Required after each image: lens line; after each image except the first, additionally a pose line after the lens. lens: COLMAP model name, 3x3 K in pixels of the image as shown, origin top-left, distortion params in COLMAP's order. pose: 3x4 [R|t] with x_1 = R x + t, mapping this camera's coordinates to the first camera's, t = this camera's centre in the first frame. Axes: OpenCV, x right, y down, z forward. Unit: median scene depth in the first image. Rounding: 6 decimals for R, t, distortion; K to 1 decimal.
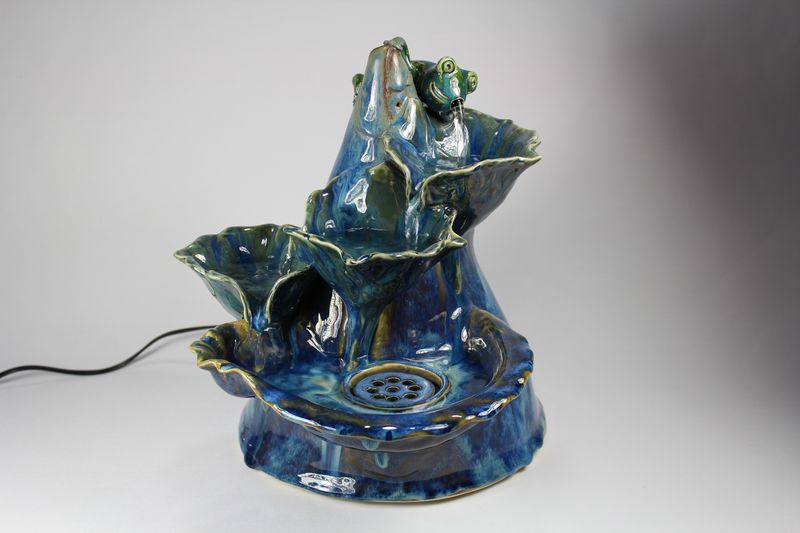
lens RADIAL K [[1087.1, 0, 398.4], [0, 1087.1, 263.2], [0, 0, 1]] dist [-0.130522, 0.000000]
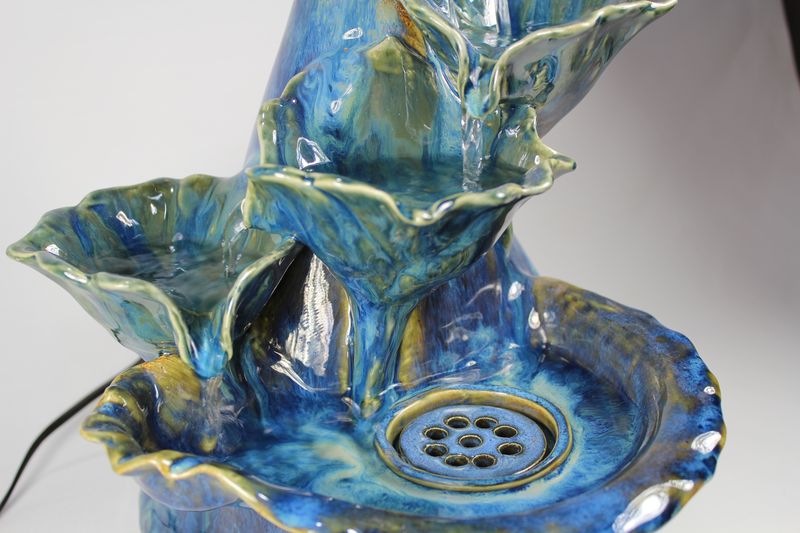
lens RADIAL K [[1001.0, 0, 400.7], [0, 1001.0, 274.2], [0, 0, 1]] dist [-0.088777, 0.000000]
pose [[0.953306, -0.134231, 0.270535, -0.159230], [0.120460, 0.990457, 0.066961, -0.006581], [-0.276941, -0.031245, 0.960379, 0.500562]]
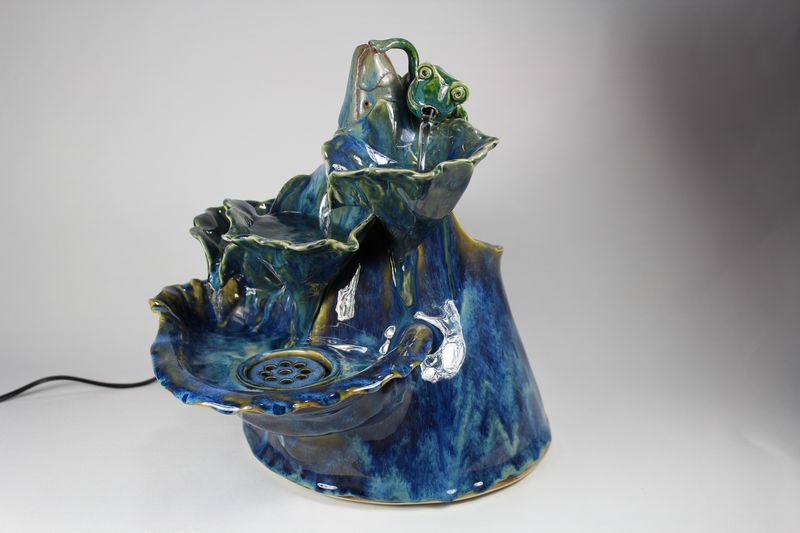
lens RADIAL K [[1087.1, 0, 404.0], [0, 1087.1, 265.9], [0, 0, 1]] dist [-0.130522, 0.000000]
pose [[0.770039, 0.217245, -0.599870, 0.653810], [-0.217412, 0.973316, 0.073403, -0.079911], [0.599810, 0.073896, 0.796723, 0.226483]]
